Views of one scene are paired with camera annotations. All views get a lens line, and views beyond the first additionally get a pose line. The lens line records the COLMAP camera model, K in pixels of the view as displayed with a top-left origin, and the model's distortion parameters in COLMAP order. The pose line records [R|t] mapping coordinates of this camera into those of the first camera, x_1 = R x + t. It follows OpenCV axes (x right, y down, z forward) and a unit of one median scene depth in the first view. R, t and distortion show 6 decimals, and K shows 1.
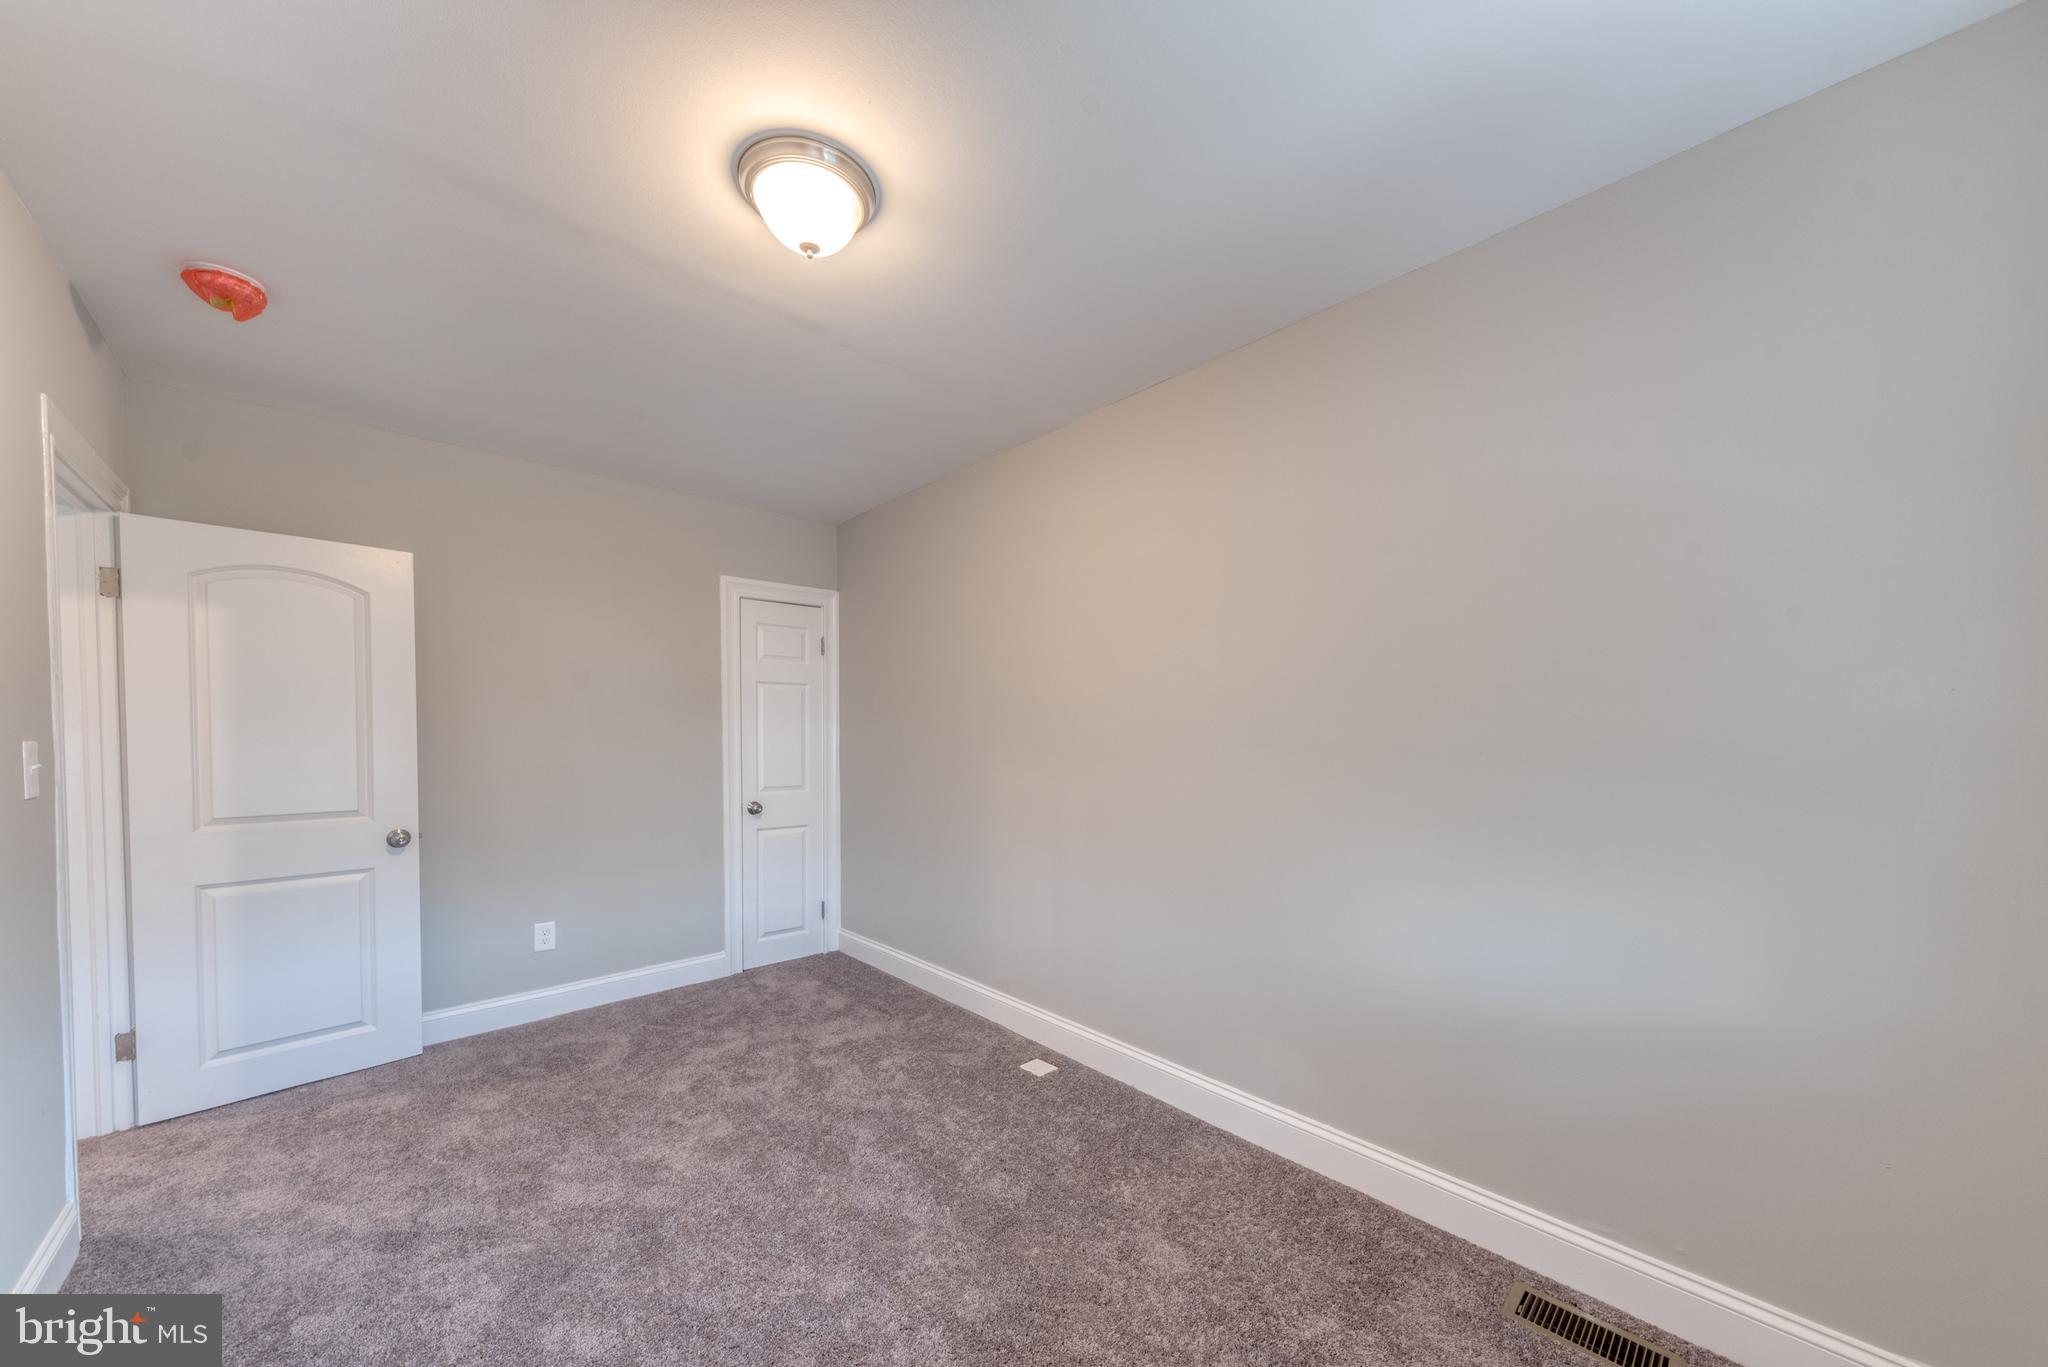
lens RADIAL K [[710.4, 0, 1019.5], [0, 710.4, 722.1], [0, 0, 1]] dist [0.000305, -0.000022]
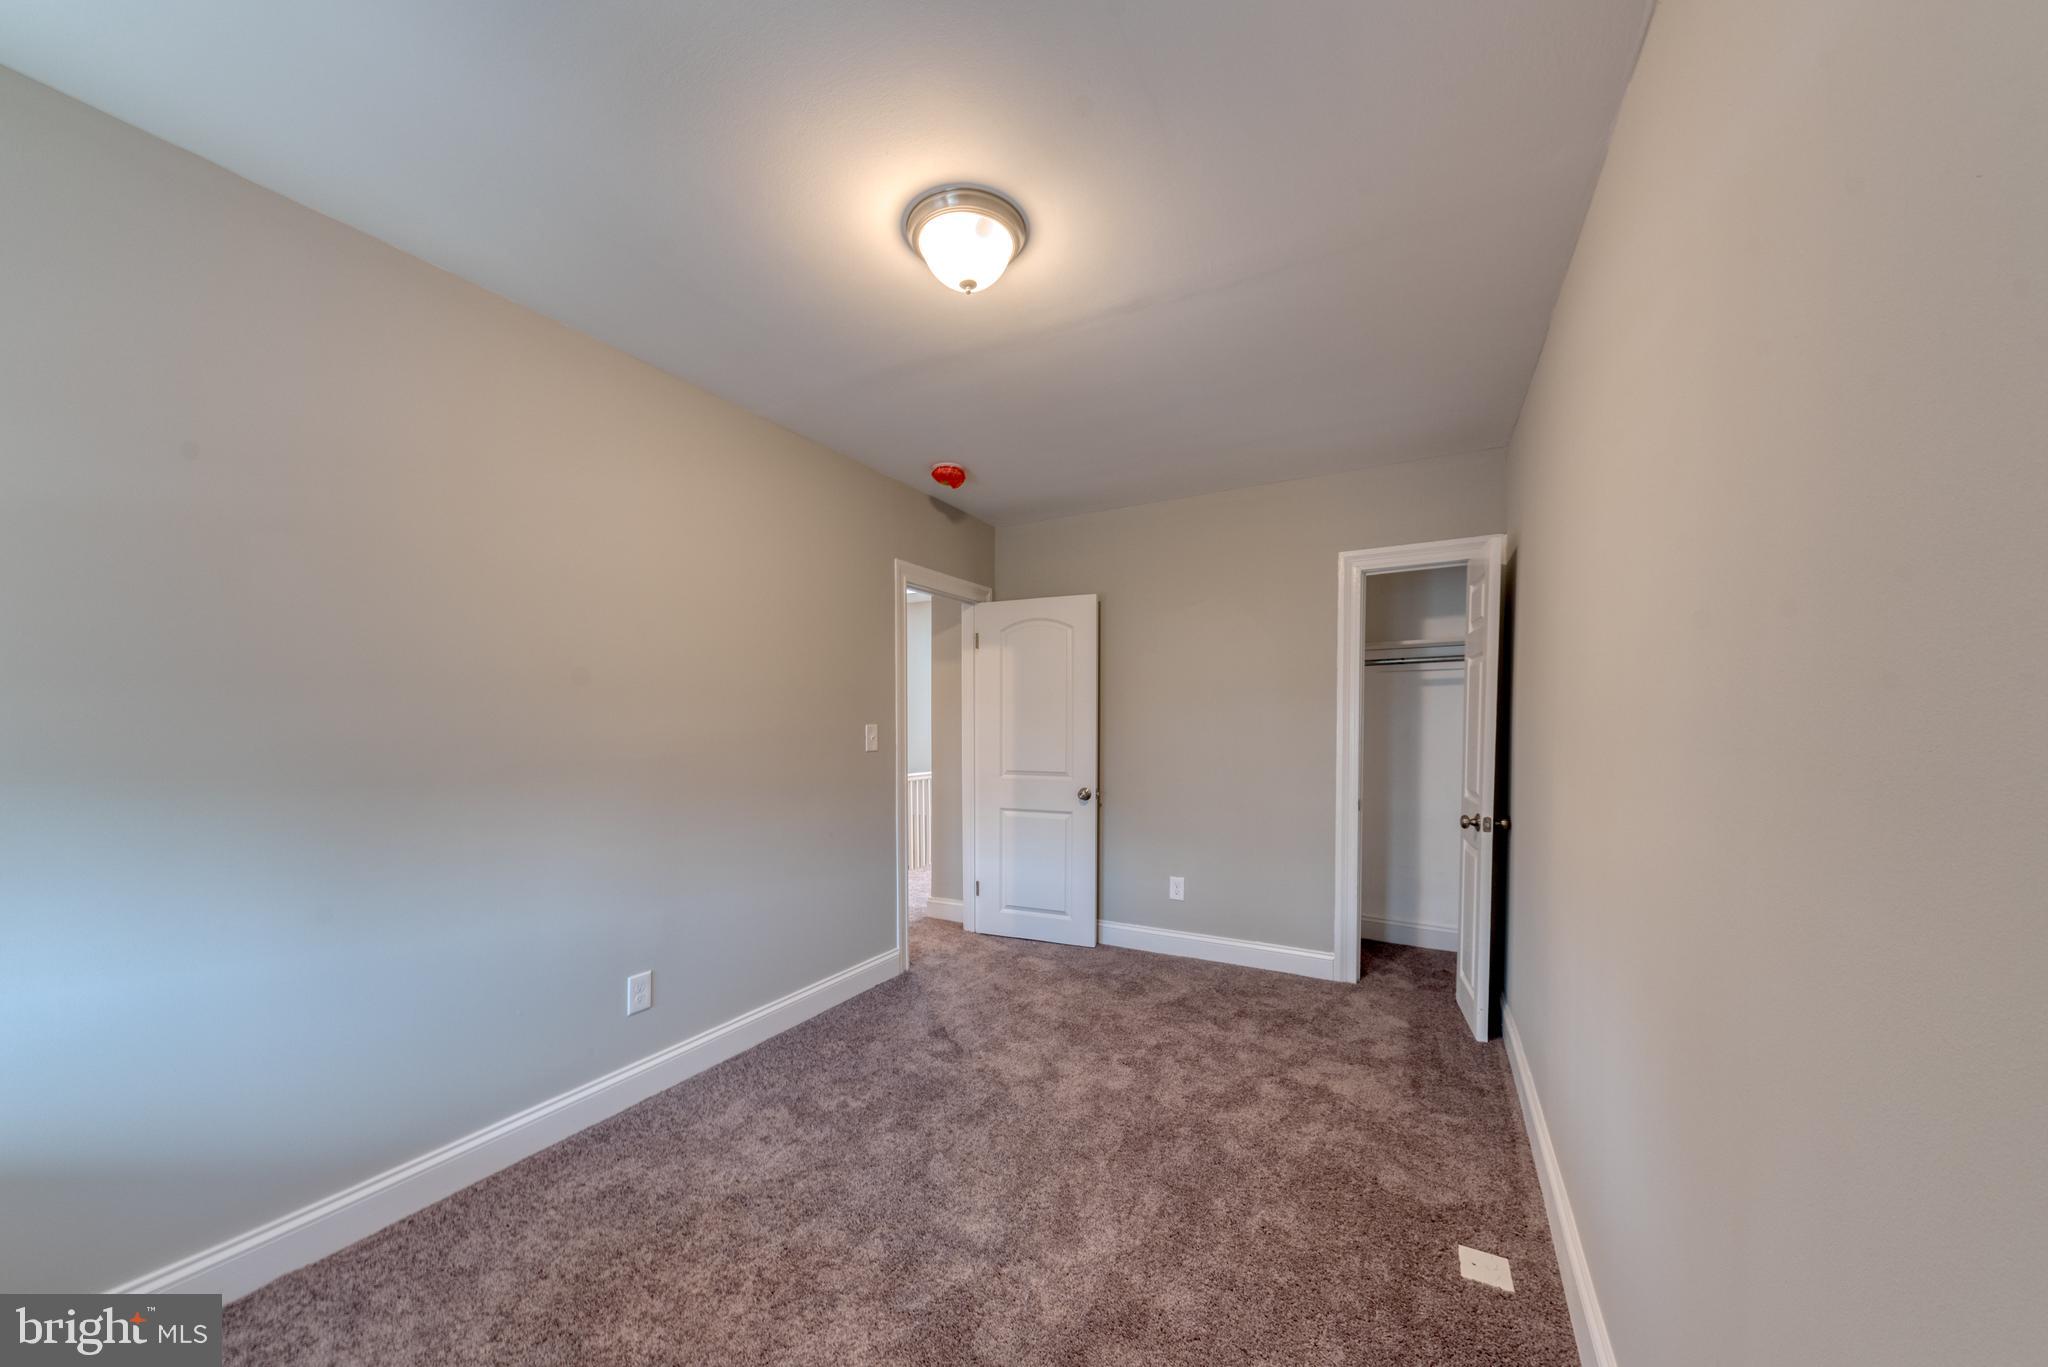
lens RADIAL K [[710.4, 0, 1019.5], [0, 710.4, 722.1], [0, 0, 1]] dist [0.000305, -0.000022]
pose [[0.326078, 0.003090, -0.945338, 0.515632], [0.013897, 0.999871, 0.008062, 0.004403], [0.945241, -0.015766, 0.325993, 0.464288]]
